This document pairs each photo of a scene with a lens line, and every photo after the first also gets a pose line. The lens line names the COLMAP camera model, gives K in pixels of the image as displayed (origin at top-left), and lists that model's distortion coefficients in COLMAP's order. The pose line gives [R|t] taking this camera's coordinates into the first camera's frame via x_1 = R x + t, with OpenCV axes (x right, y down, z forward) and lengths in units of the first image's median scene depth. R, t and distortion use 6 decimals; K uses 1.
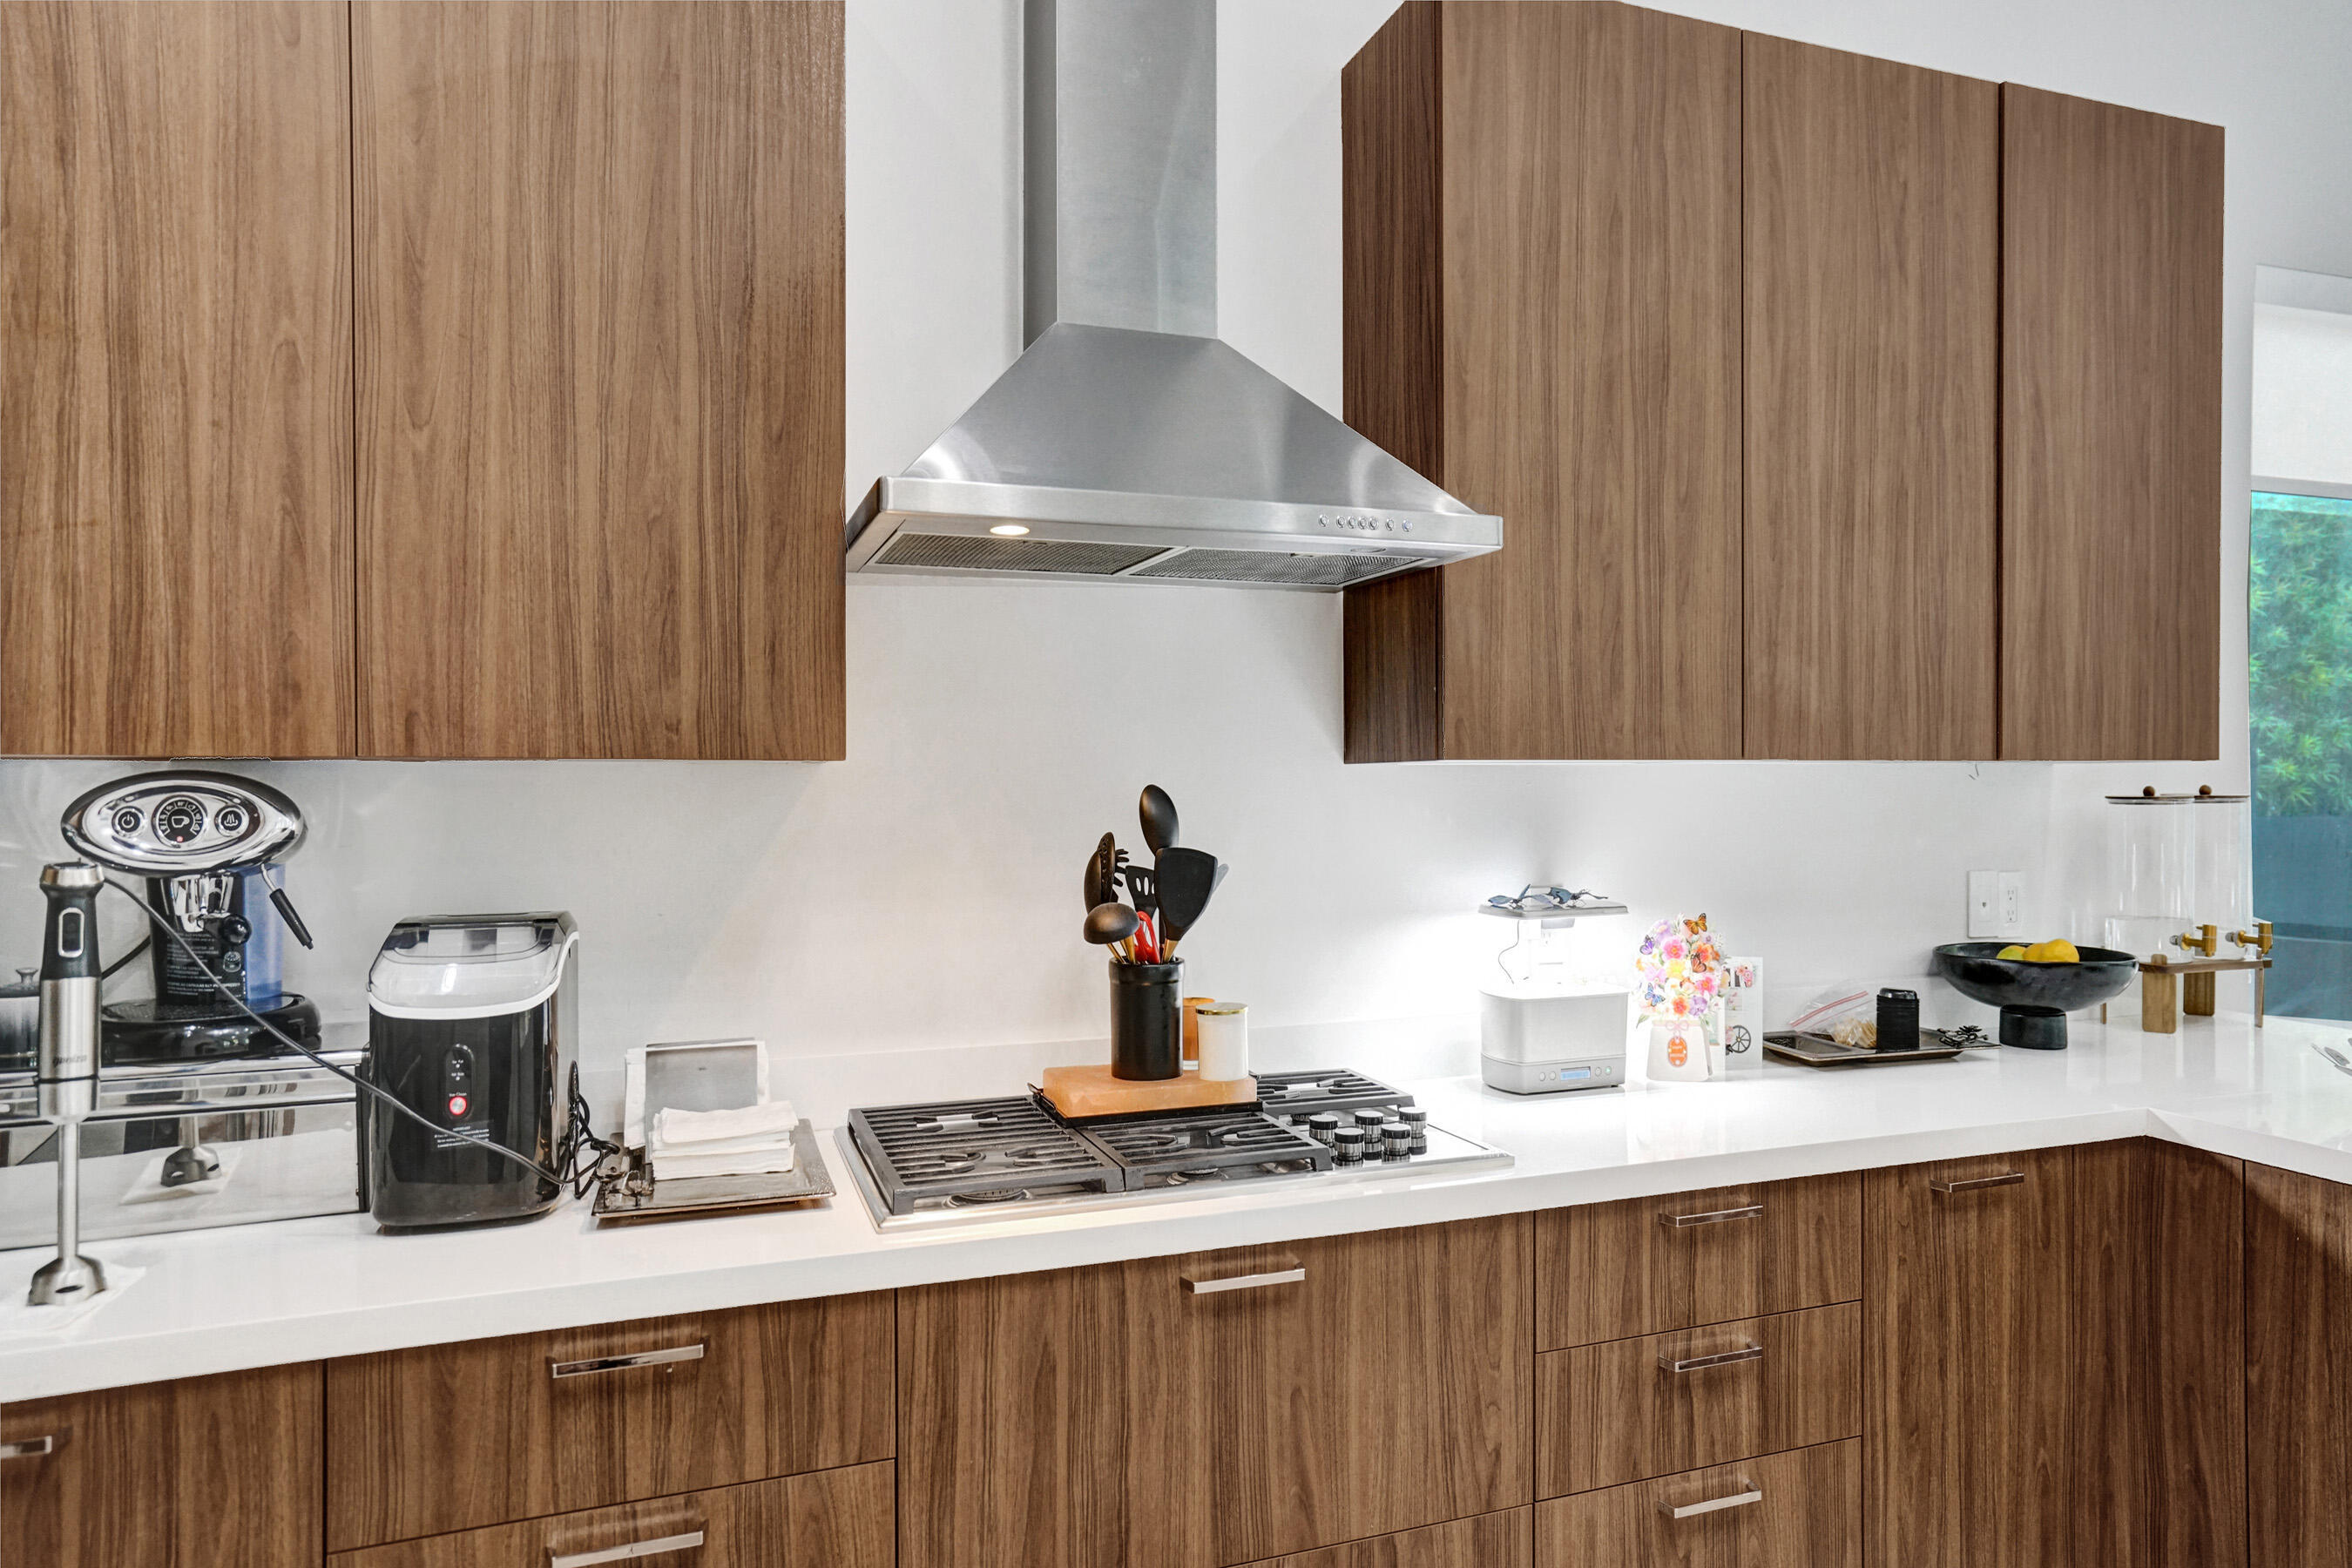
lens RADIAL K [[1332.6, 0, 1176.0], [0, 1332.6, 784.0], [0, 0, 1]] dist [0.000286, 0.018998]
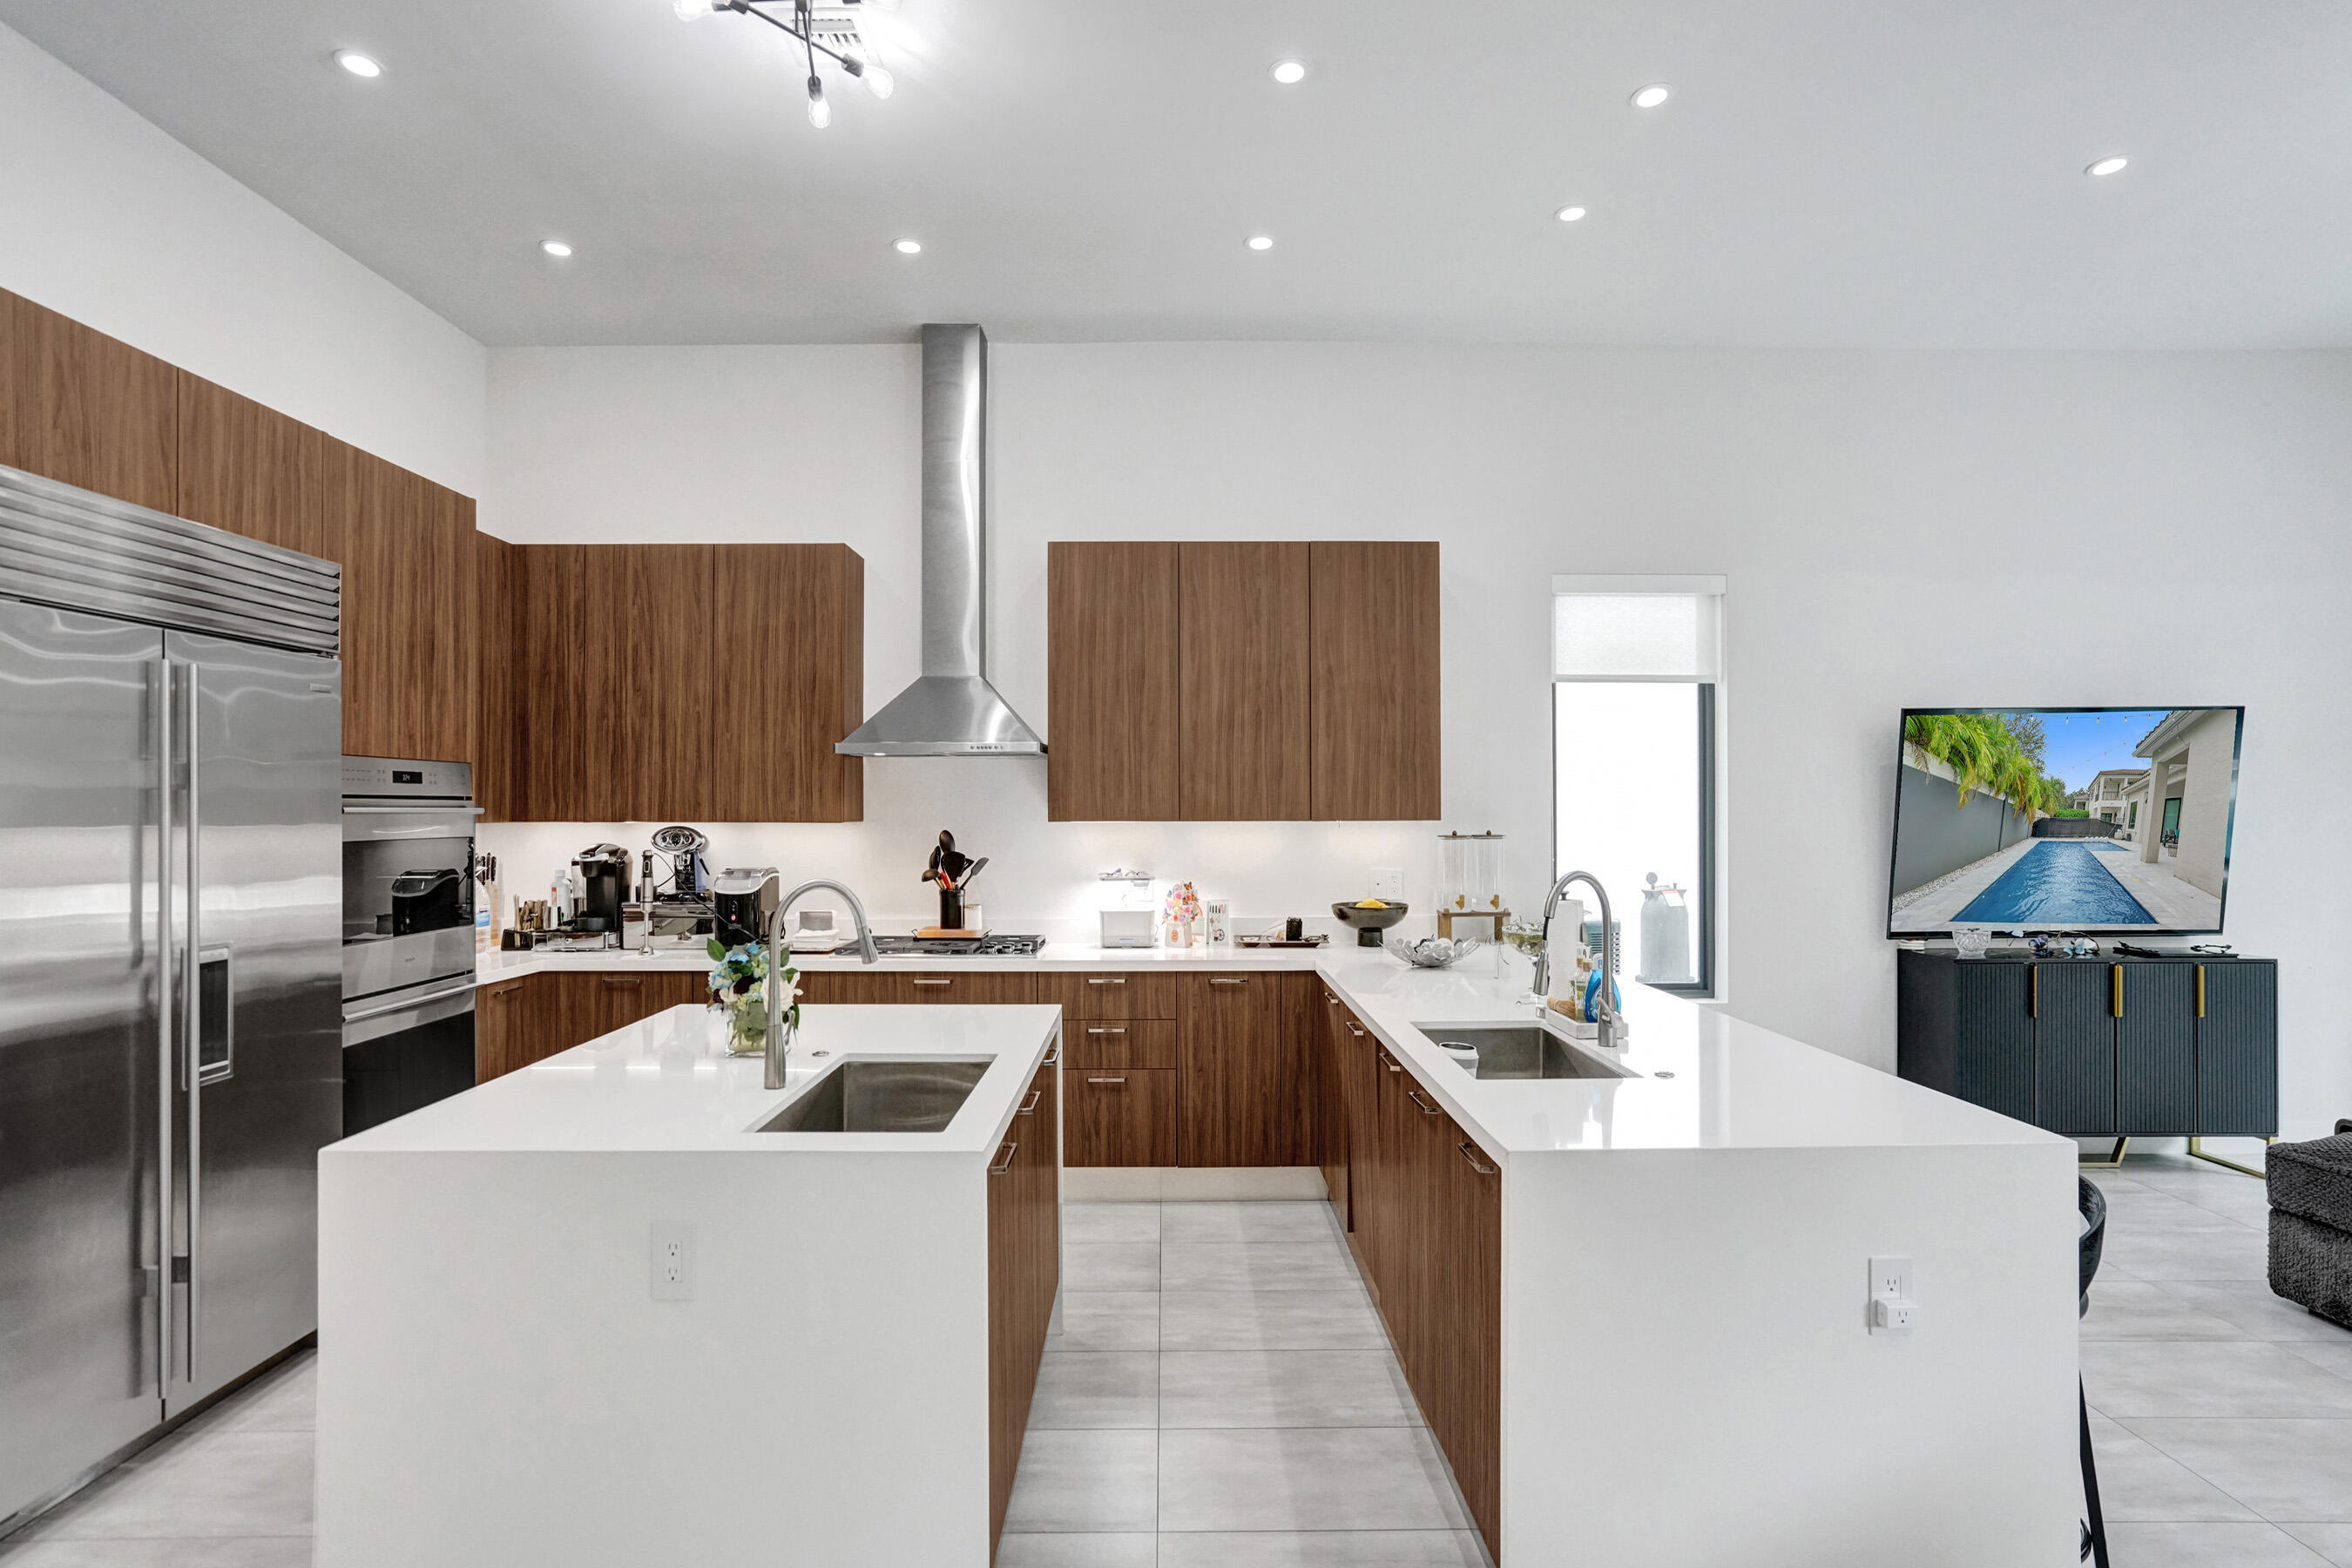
lens RADIAL K [[1113.1, 0, 1176.0], [0, 1113.1, 784.0], [0, 0, 1]] dist [-0.019798, 0.012478]
pose [[0.947837, -0.003739, -0.318733, 1.175482], [-0.001781, 0.999854, -0.017024, -0.056830], [0.318750, 0.016703, 0.947692, -1.115257]]
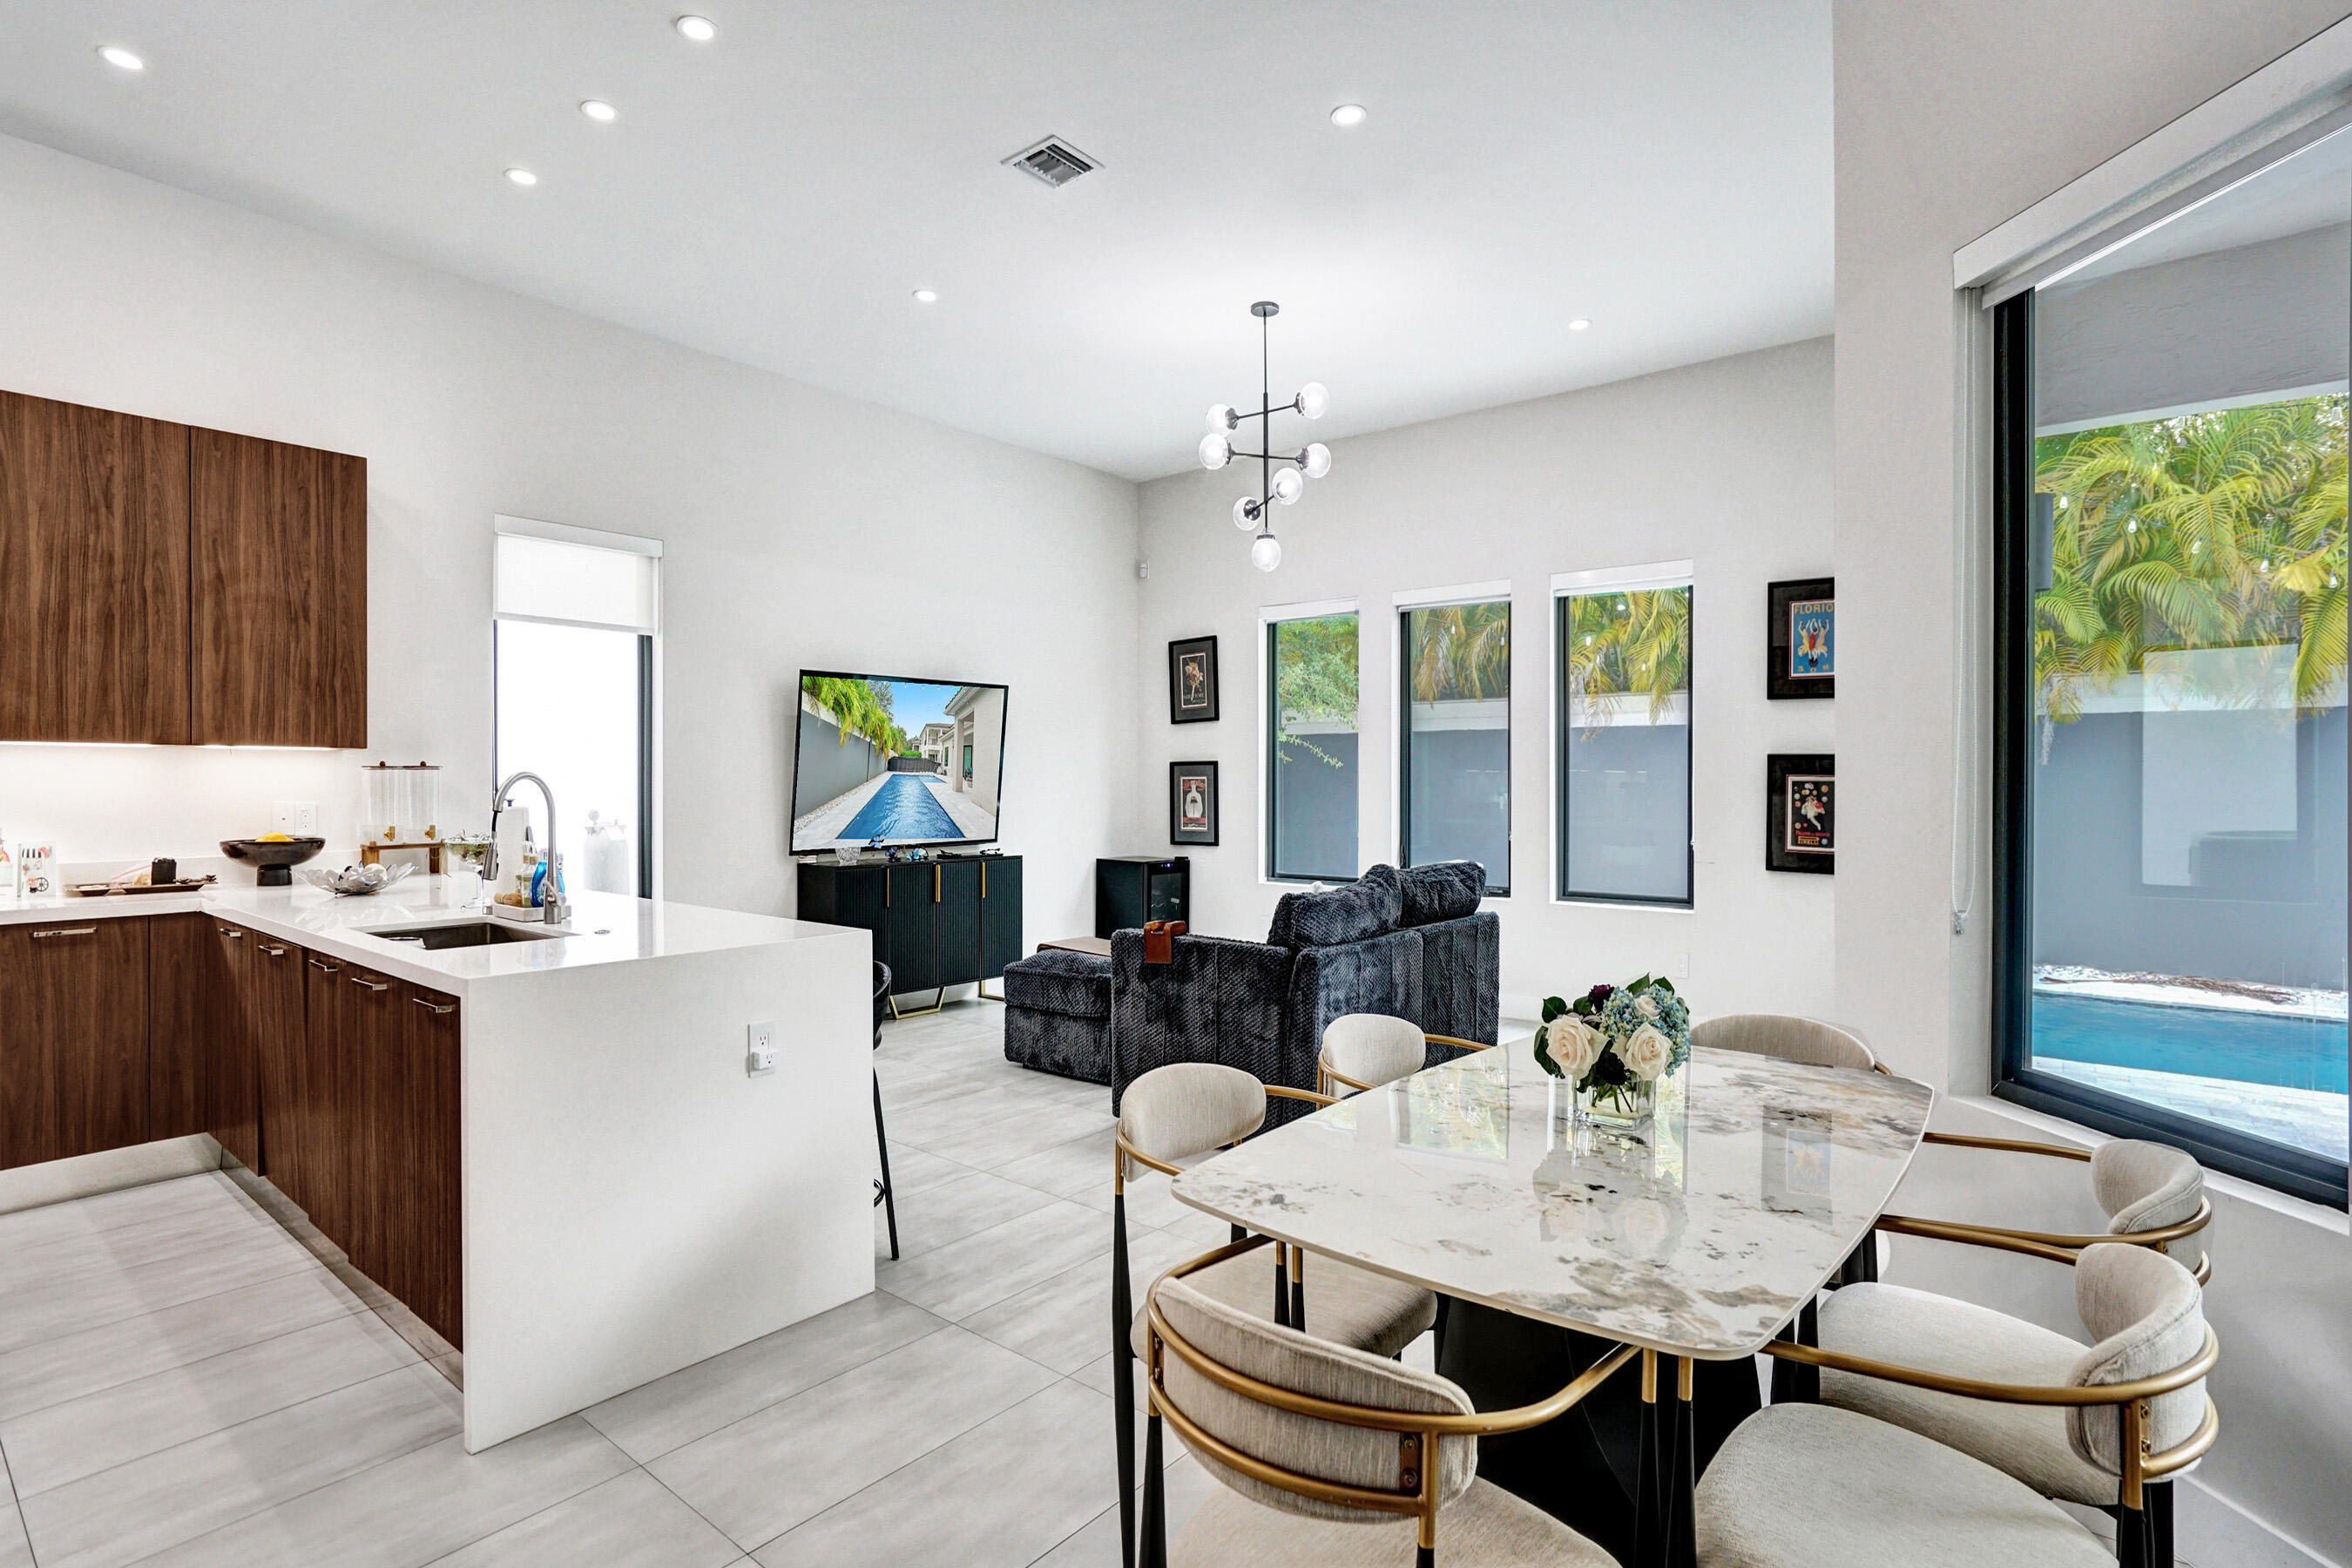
lens RADIAL K [[1111.4, 0, 1168.4], [0, 1111.4, 772.5], [0, 0, 1]] dist [-0.005070, 0.000936]
pose [[0.848921, 0.001047, 0.528518, 1.149494], [0.000326, 0.999997, -0.002505, 0.033472], [-0.528519, 0.002299, 0.848918, -1.483671]]
